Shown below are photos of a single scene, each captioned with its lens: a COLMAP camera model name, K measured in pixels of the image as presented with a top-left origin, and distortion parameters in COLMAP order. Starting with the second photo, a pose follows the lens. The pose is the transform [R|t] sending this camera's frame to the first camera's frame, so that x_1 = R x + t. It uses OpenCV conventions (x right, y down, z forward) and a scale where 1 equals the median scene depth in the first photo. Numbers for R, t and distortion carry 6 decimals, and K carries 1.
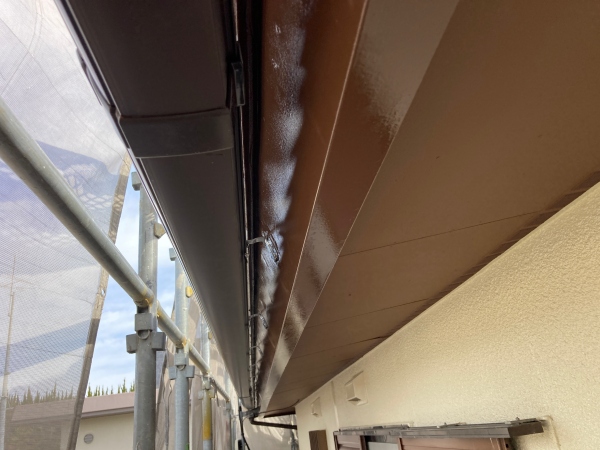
lens RADIAL K [[504.2, 0, 300.5], [0, 504.2, 234.6], [0, 0, 1]] dist [-0.006612, 0.015071]
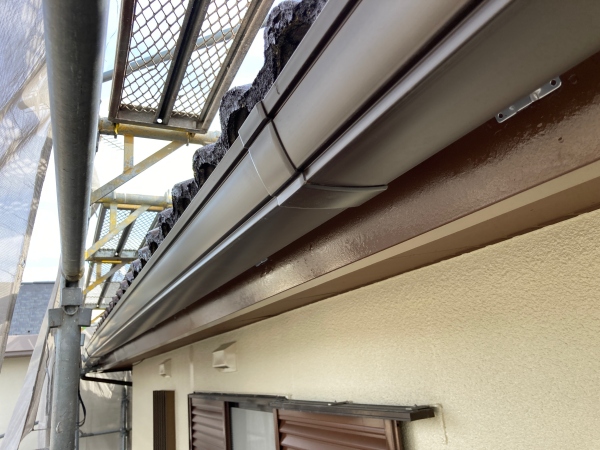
lens RADIAL K [[504.2, 0, 300.5], [0, 504.2, 234.6], [0, 0, 1]] dist [-0.006612, 0.015071]
pose [[0.950040, 0.113489, 0.290765, -0.209482], [-0.135125, 0.989280, 0.055375, -0.063626], [-0.281364, -0.091898, 0.955191, -0.033495]]
